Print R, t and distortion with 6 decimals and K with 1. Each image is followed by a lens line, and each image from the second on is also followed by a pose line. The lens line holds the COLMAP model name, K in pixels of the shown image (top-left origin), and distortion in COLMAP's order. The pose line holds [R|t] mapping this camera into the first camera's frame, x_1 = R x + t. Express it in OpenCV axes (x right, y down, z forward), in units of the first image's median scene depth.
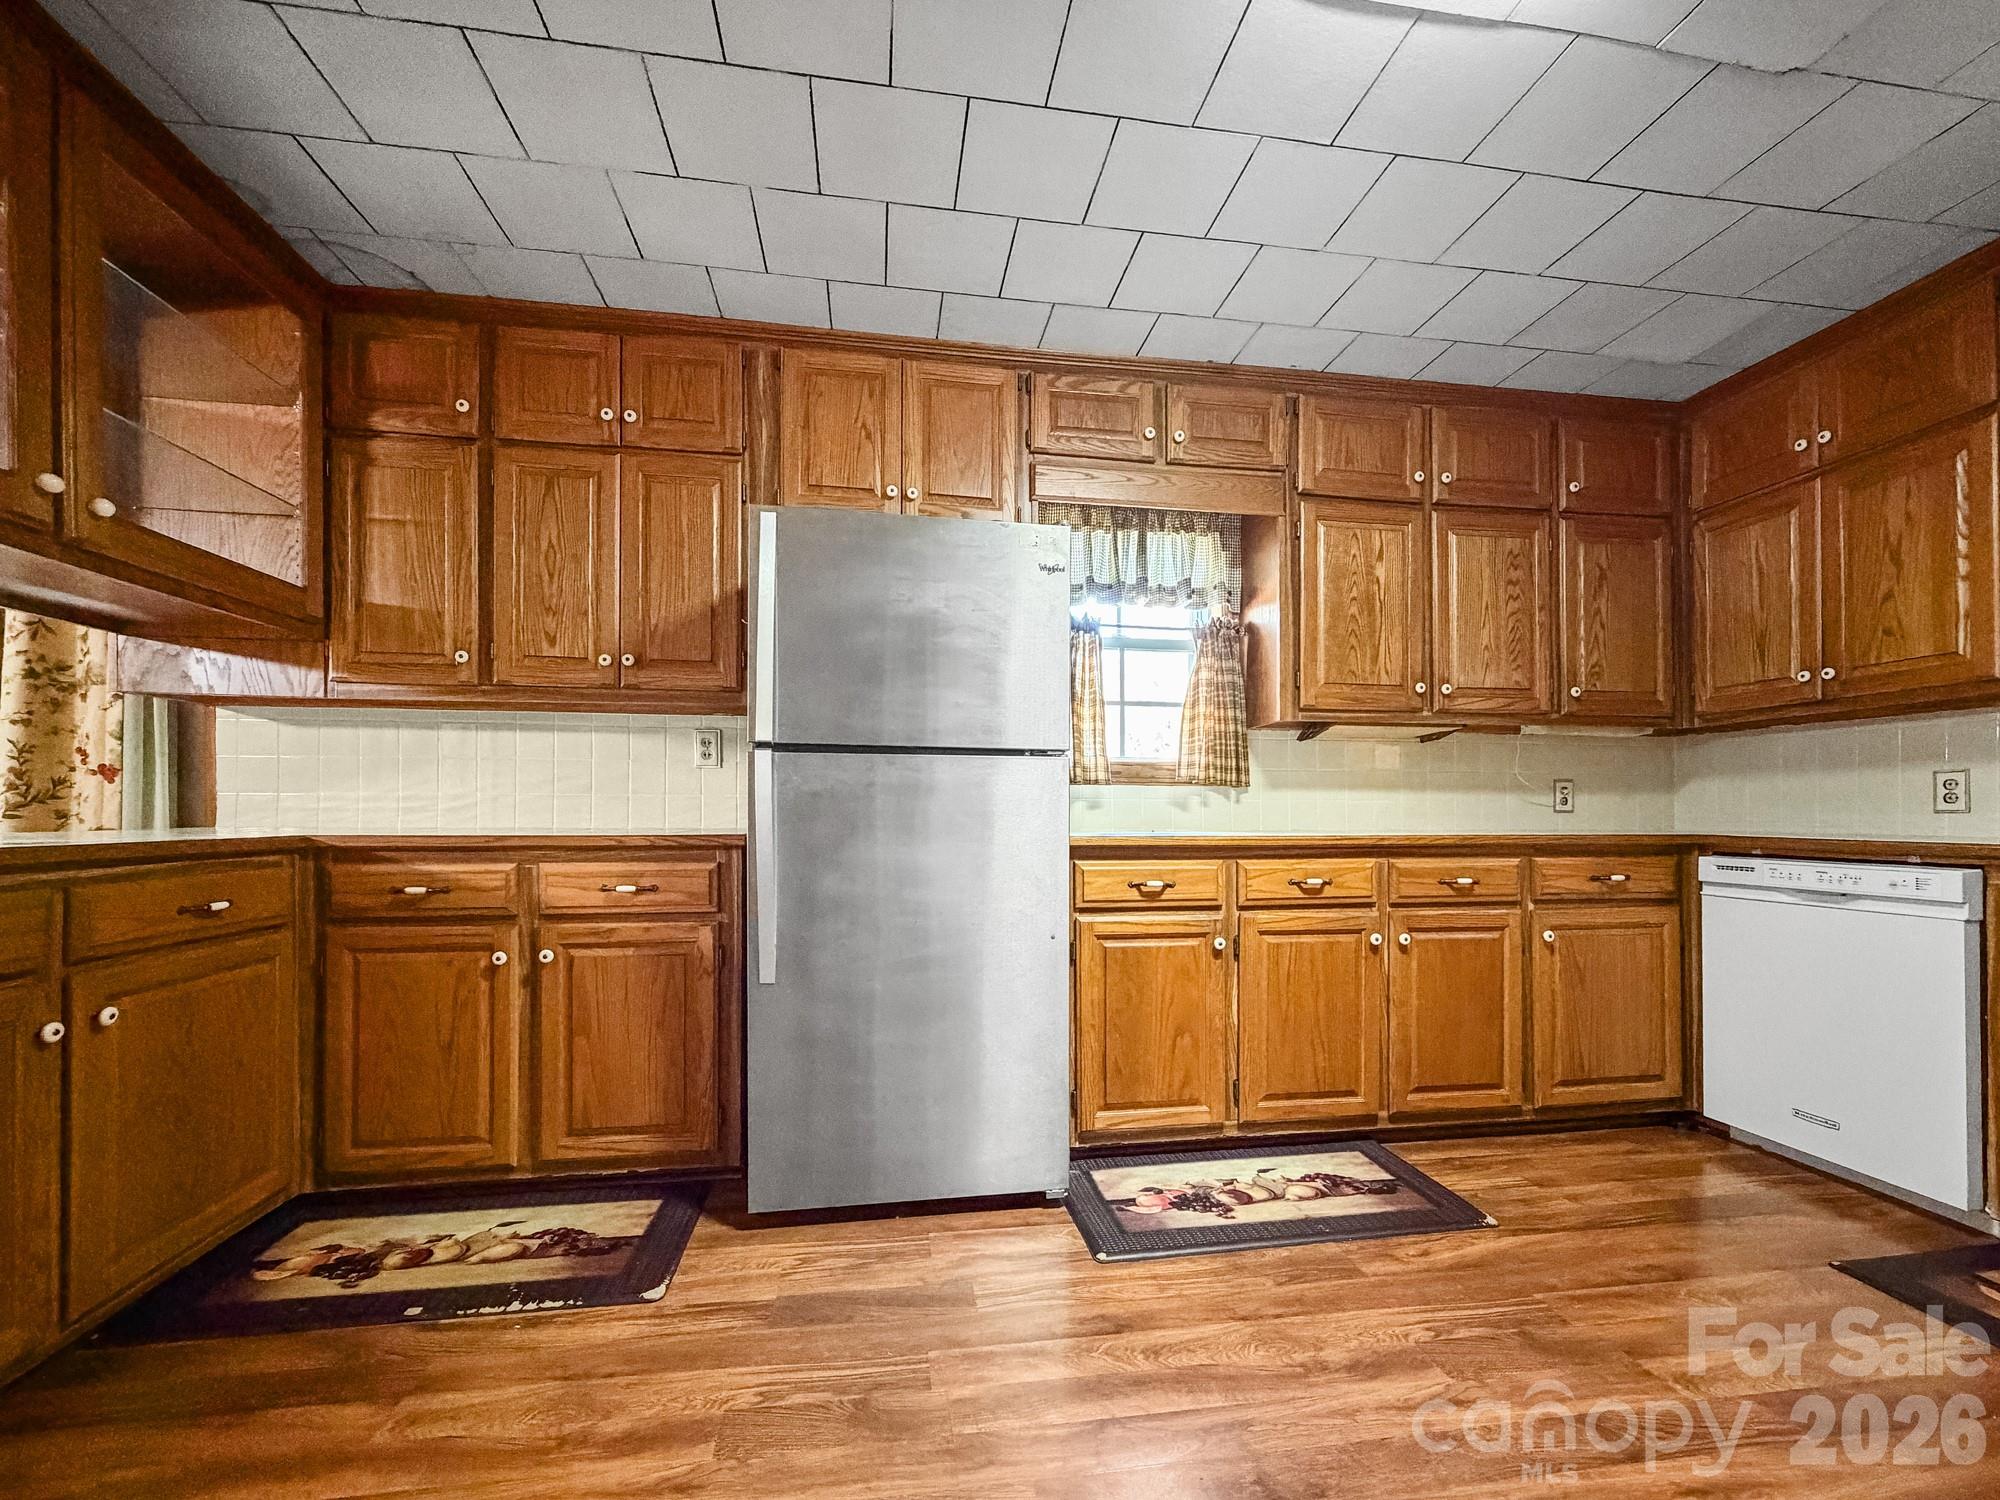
lens RADIAL K [[820.4, 0, 1005.9], [0, 820.4, 810.9], [0, 0, 1]] dist [0.000720, 0.000123]
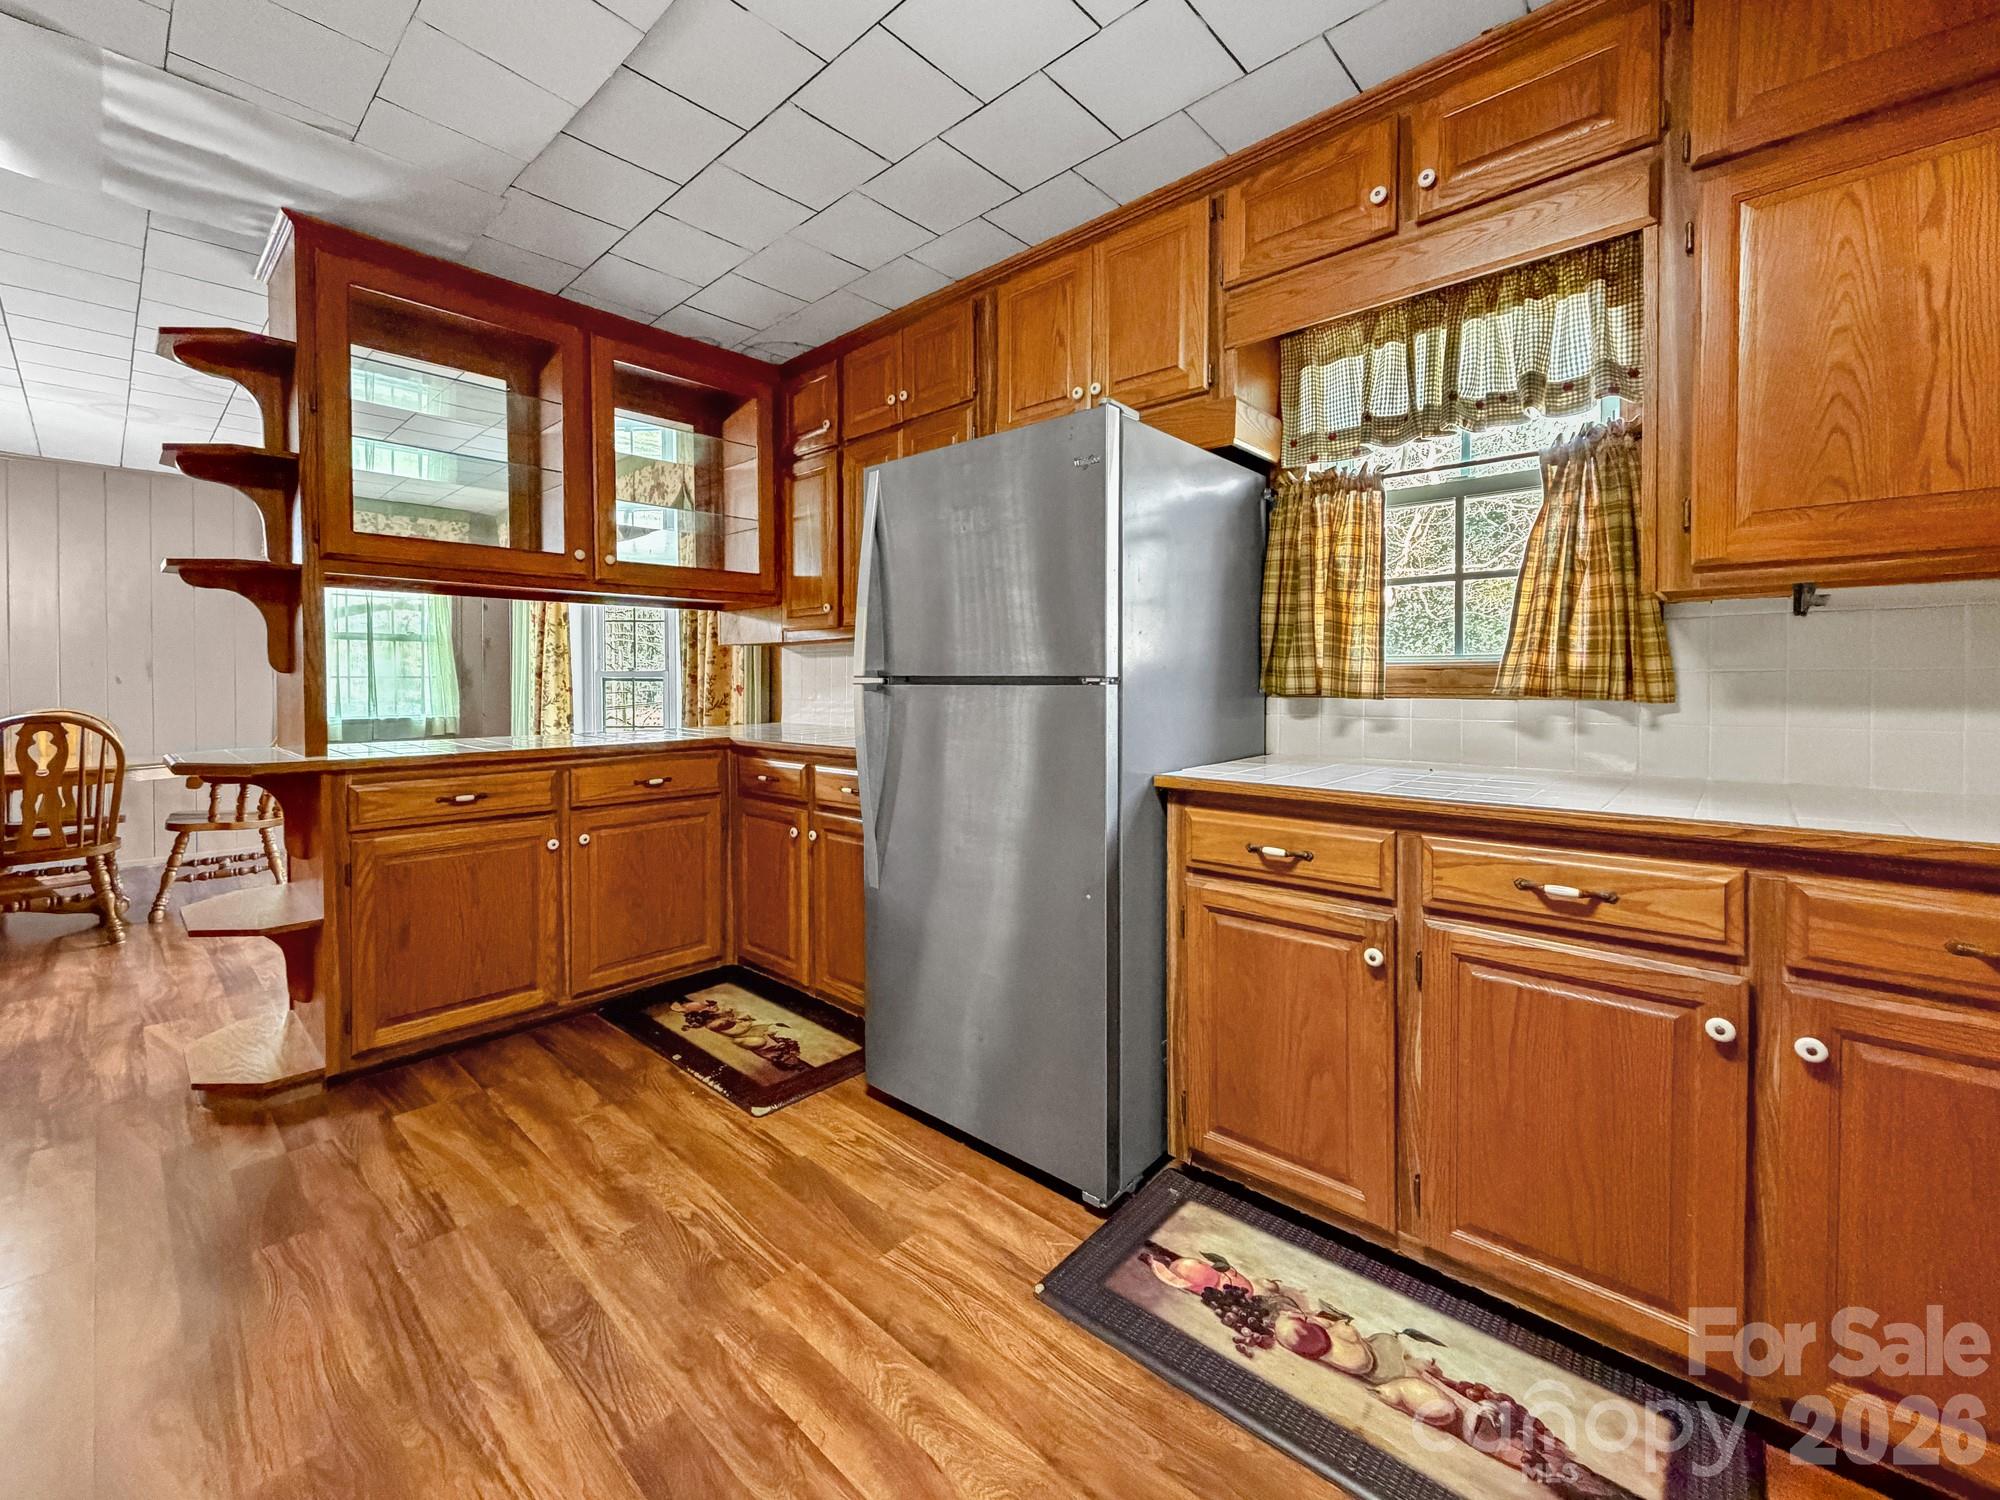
lens RADIAL K [[824.9, 0, 993.2], [0, 824.9, 690.8], [0, 0, 1]] dist [0.000328, -0.000099]
pose [[0.623107, 0.004959, -0.782121, 0.580223], [0.008476, 0.999878, 0.013092, -0.063092], [0.782091, -0.014787, 0.622989, 0.346458]]
